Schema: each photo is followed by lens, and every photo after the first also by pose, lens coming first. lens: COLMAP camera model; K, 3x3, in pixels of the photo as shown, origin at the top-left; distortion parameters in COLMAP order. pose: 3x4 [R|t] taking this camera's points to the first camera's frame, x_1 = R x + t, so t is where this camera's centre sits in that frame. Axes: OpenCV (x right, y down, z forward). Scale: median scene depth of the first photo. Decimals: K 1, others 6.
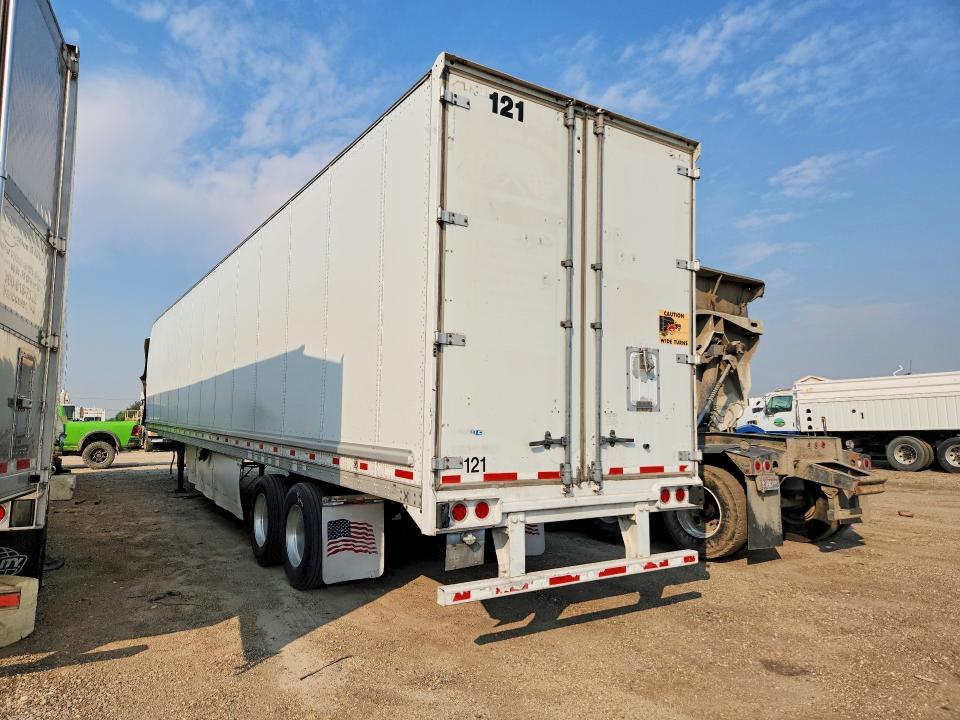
lens RADIAL K [[639.7, 0, 481.0], [0, 639.7, 358.0], [0, 0, 1]] dist [0.075294, -0.000223]
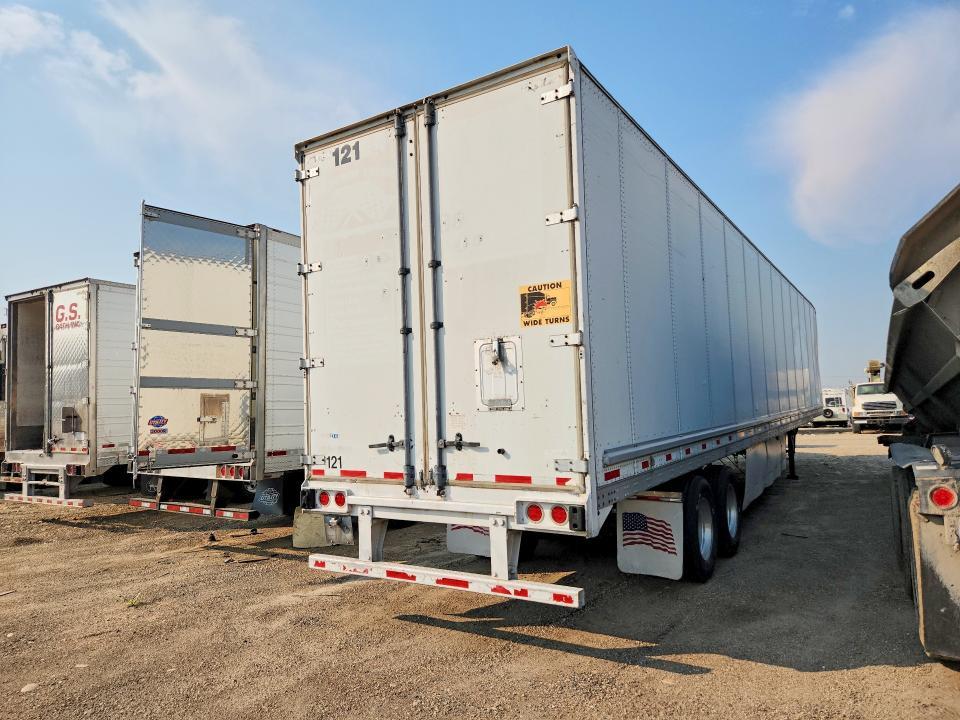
lens RADIAL K [[639.7, 0, 480.9], [0, 639.7, 361.6], [0, 0, 1]] dist [0.075294, -0.000223]
pose [[0.413233, -0.089421, -0.906224, 1.076794], [0.117299, 0.992103, -0.044407, 0.054917], [0.903039, -0.087949, 0.420459, 0.652733]]
